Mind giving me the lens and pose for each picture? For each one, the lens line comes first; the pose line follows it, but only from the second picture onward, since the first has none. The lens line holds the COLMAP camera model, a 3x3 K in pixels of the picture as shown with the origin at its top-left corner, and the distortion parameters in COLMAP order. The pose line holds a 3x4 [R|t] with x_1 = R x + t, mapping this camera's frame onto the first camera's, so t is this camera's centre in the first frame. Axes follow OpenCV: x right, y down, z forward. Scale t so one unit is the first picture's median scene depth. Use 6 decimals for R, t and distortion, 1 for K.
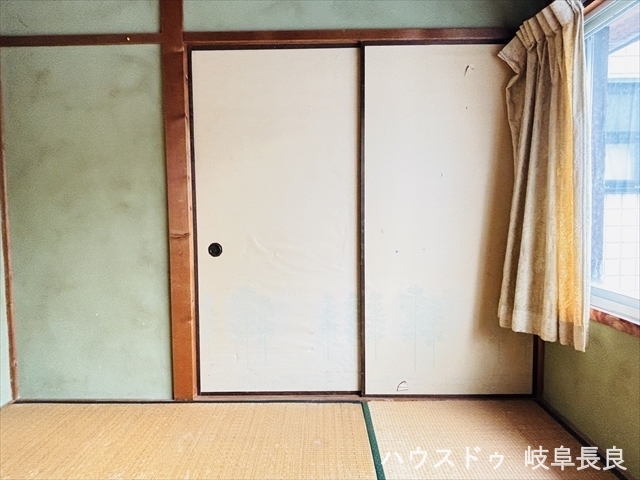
lens RADIAL K [[419.4, 0, 319.0], [0, 419.4, 232.5], [0, 0, 1]] dist [0.001999, 0.001186]
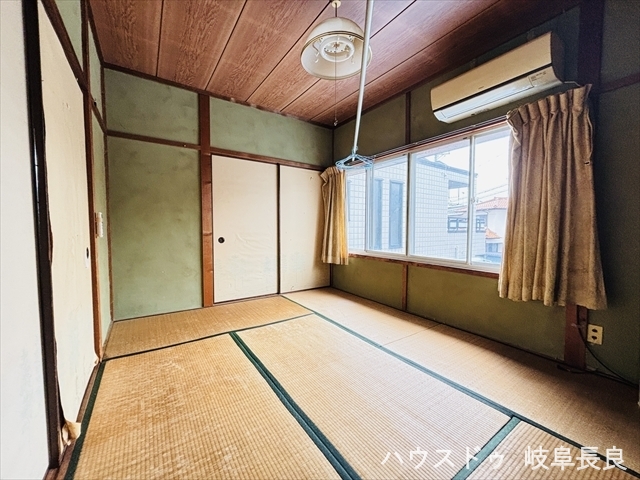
lens RADIAL K [[259.1, 0, 320.0], [0, 259.1, 240.0], [0, 0, 1]] dist [0.002594, -0.000140]
pose [[0.812156, -0.013829, 0.583277, -0.677146], [0.018081, 0.999835, -0.001470, 0.054306], [-0.583161, 0.011740, 0.812272, -0.528312]]
